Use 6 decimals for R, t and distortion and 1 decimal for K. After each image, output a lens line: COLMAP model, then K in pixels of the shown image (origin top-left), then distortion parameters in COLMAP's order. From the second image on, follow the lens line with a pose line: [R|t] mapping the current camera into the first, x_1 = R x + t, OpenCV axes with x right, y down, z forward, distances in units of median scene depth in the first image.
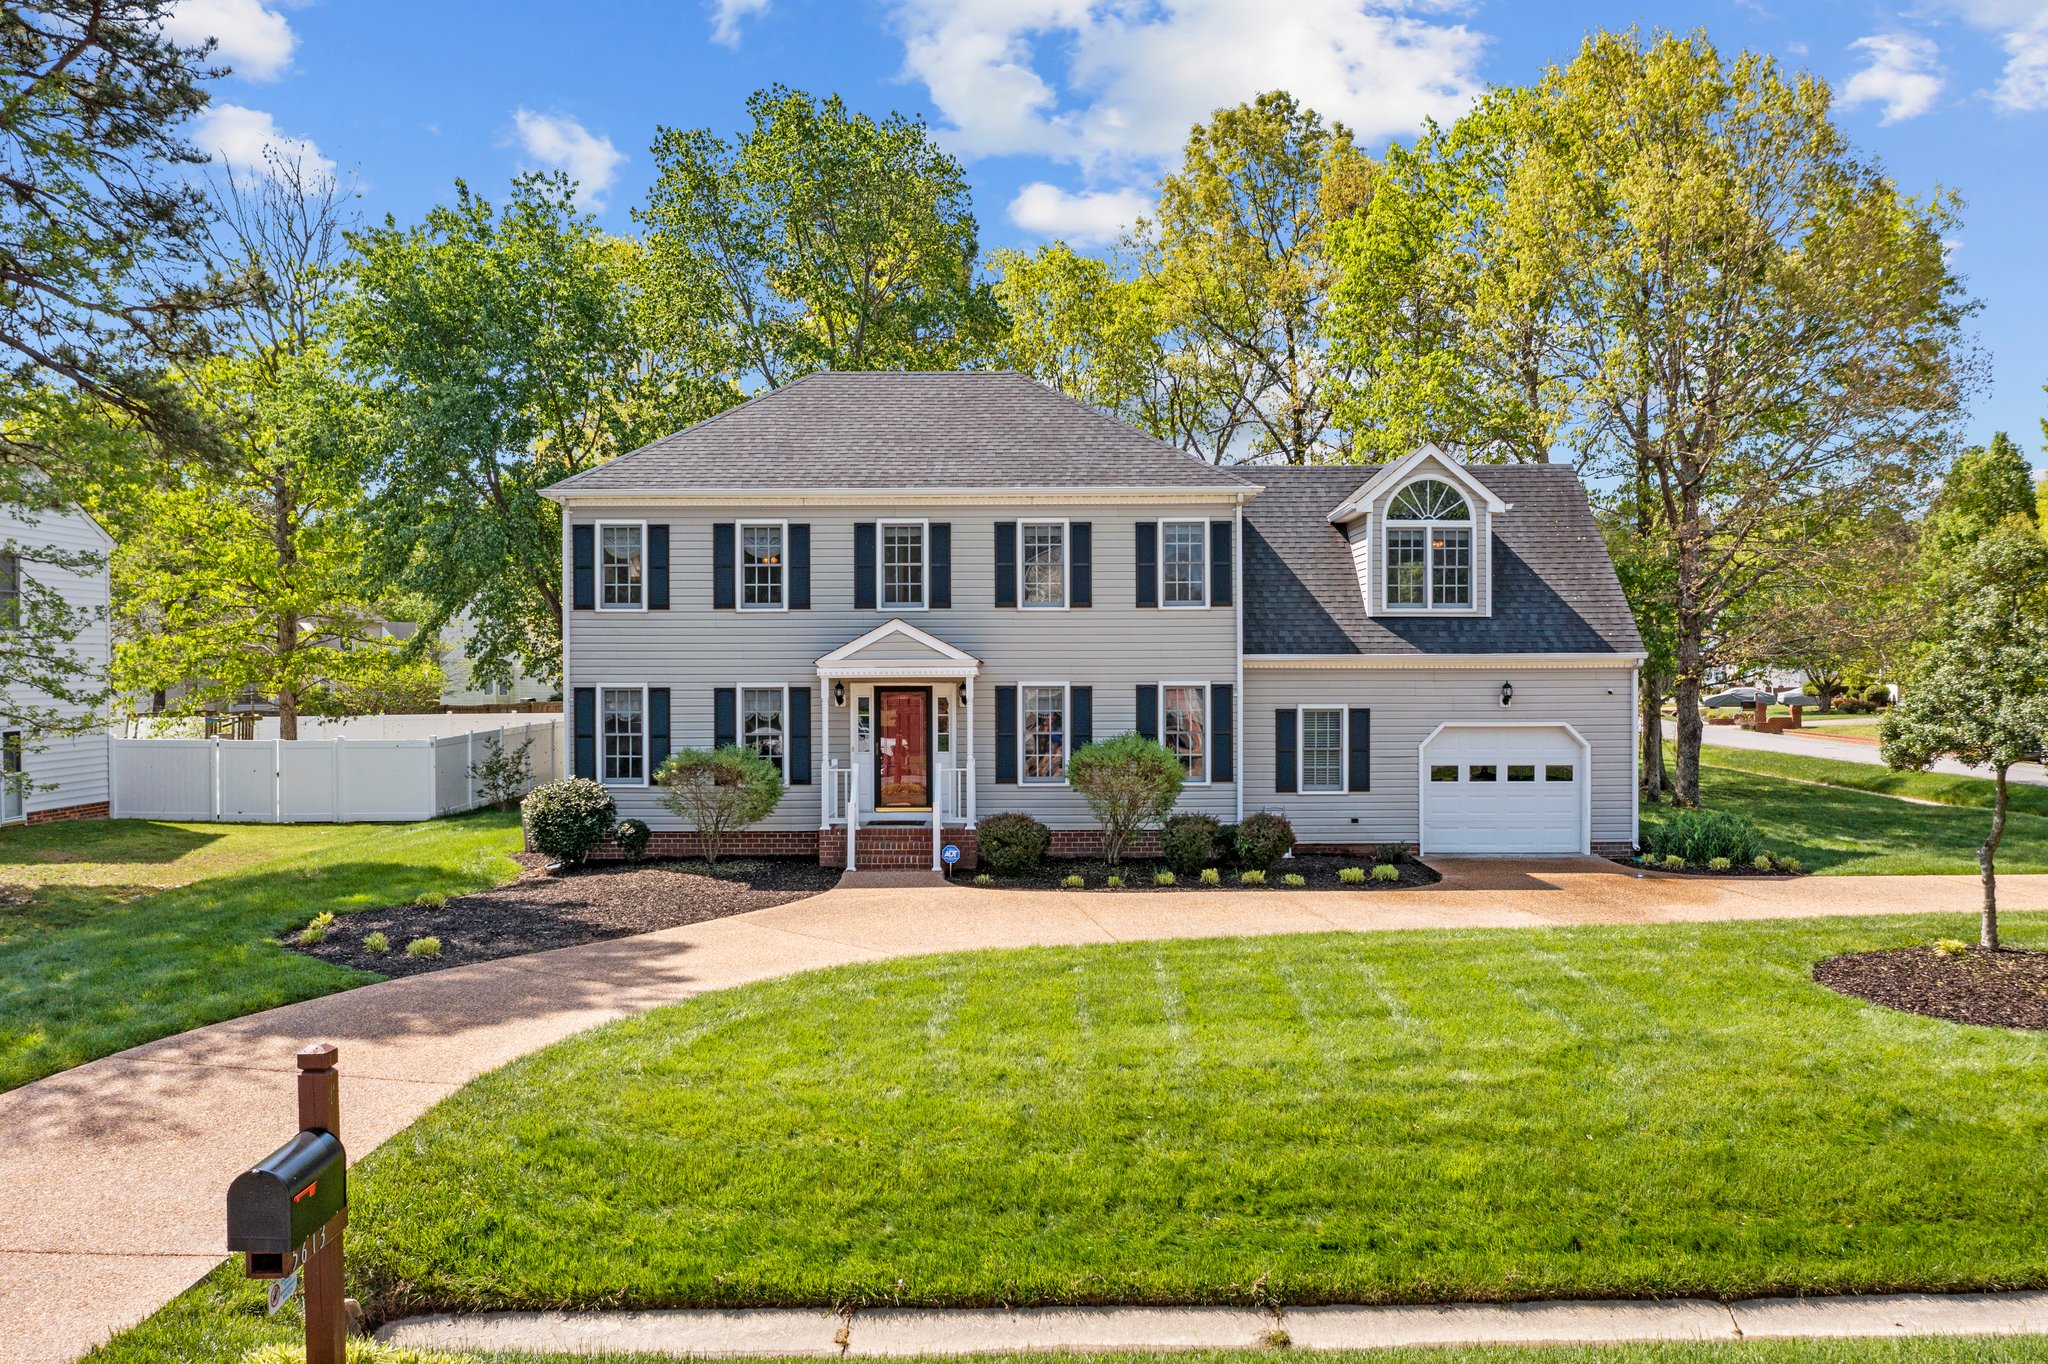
lens RADIAL K [[1617.9, 0, 1024.0], [0, 1617.9, 682.0], [0, 0, 1]] dist [-0.022377, 0.006331]
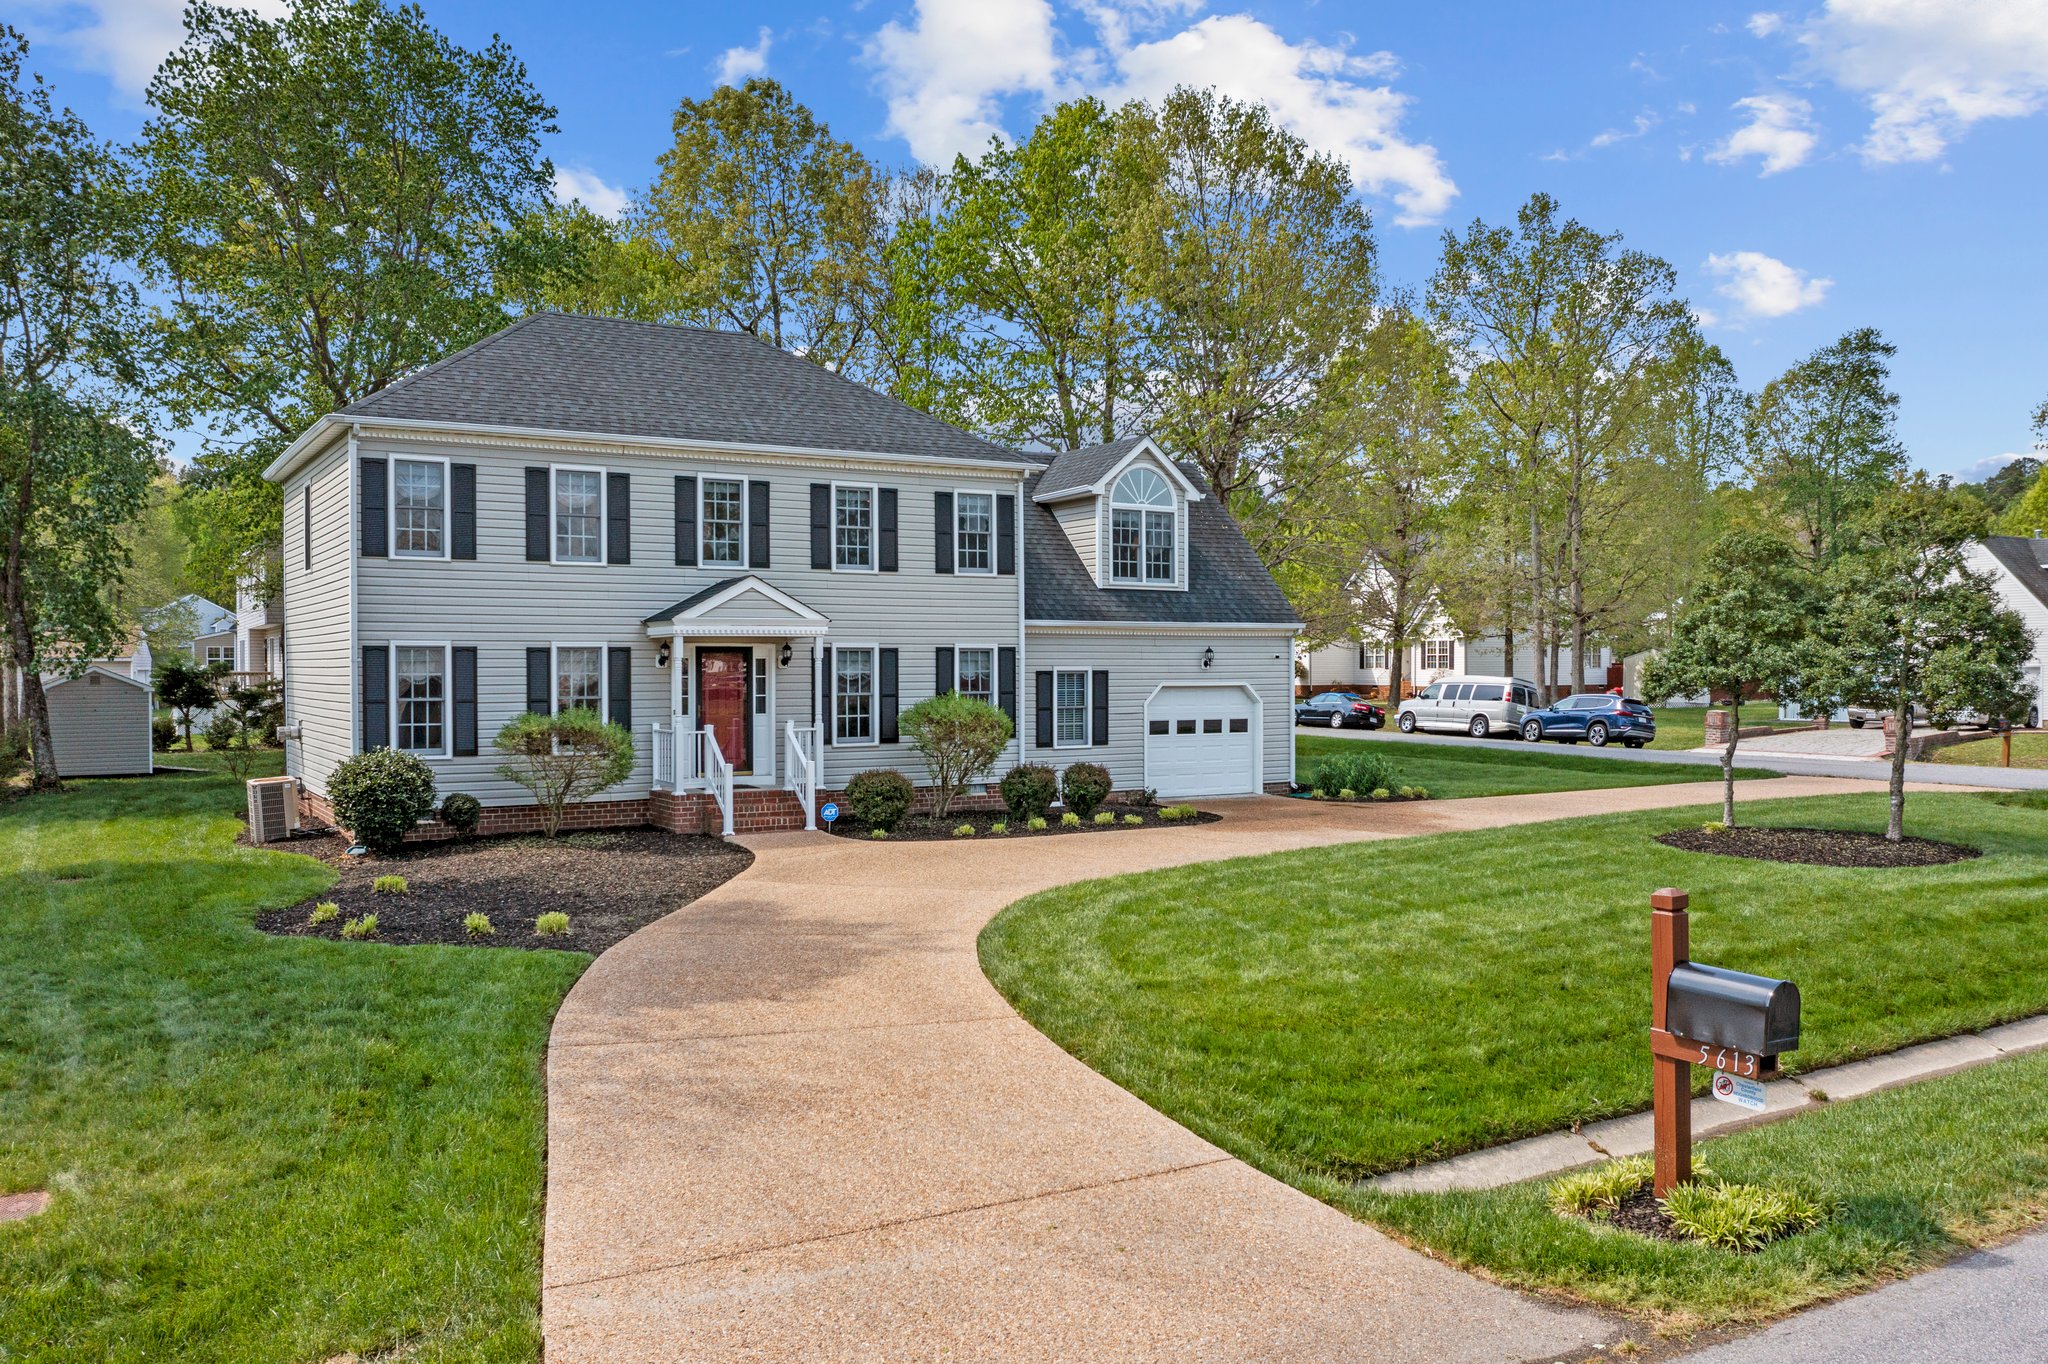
lens RADIAL K [[1617.9, 0, 1024.0], [0, 1617.9, 682.0], [0, 0, 1]] dist [-0.022377, 0.006331]
pose [[0.855815, -0.004490, 0.517263, -0.422518], [0.004510, 0.999989, 0.001218, 0.023336], [-0.517263, 0.001290, 0.855826, 0.077502]]
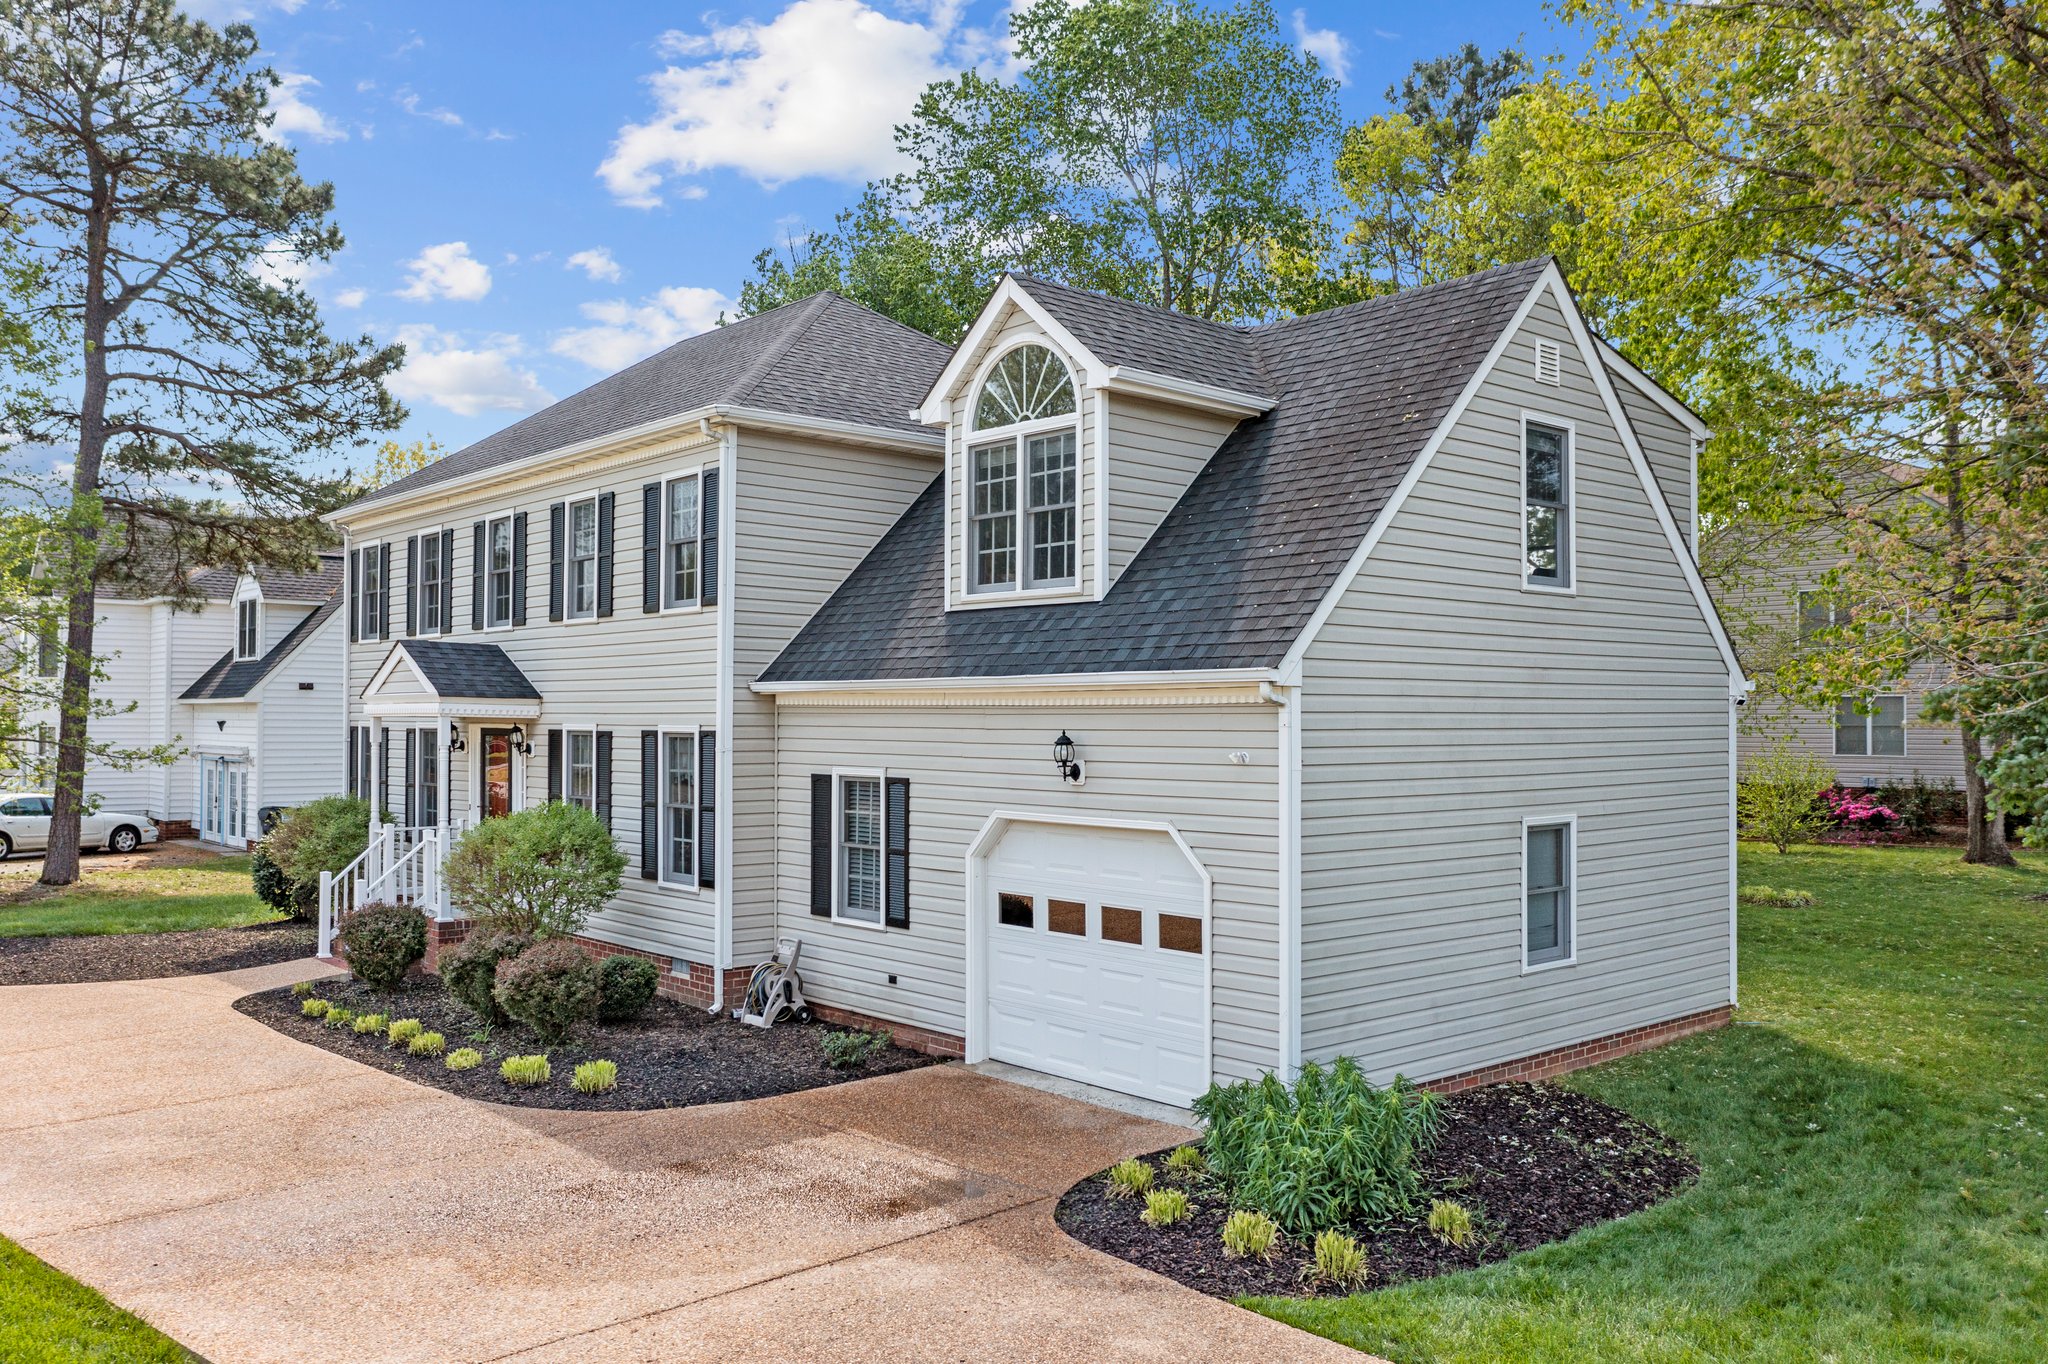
lens RADIAL K [[1617.9, 0, 1024.0], [0, 1617.9, 682.0], [0, 0, 1]] dist [-0.022377, 0.006331]
pose [[0.659633, -0.011308, -0.751503, 0.669136], [-0.012088, 0.999598, -0.025651, -0.002719], [0.751491, 0.026004, 0.659231, 0.682632]]
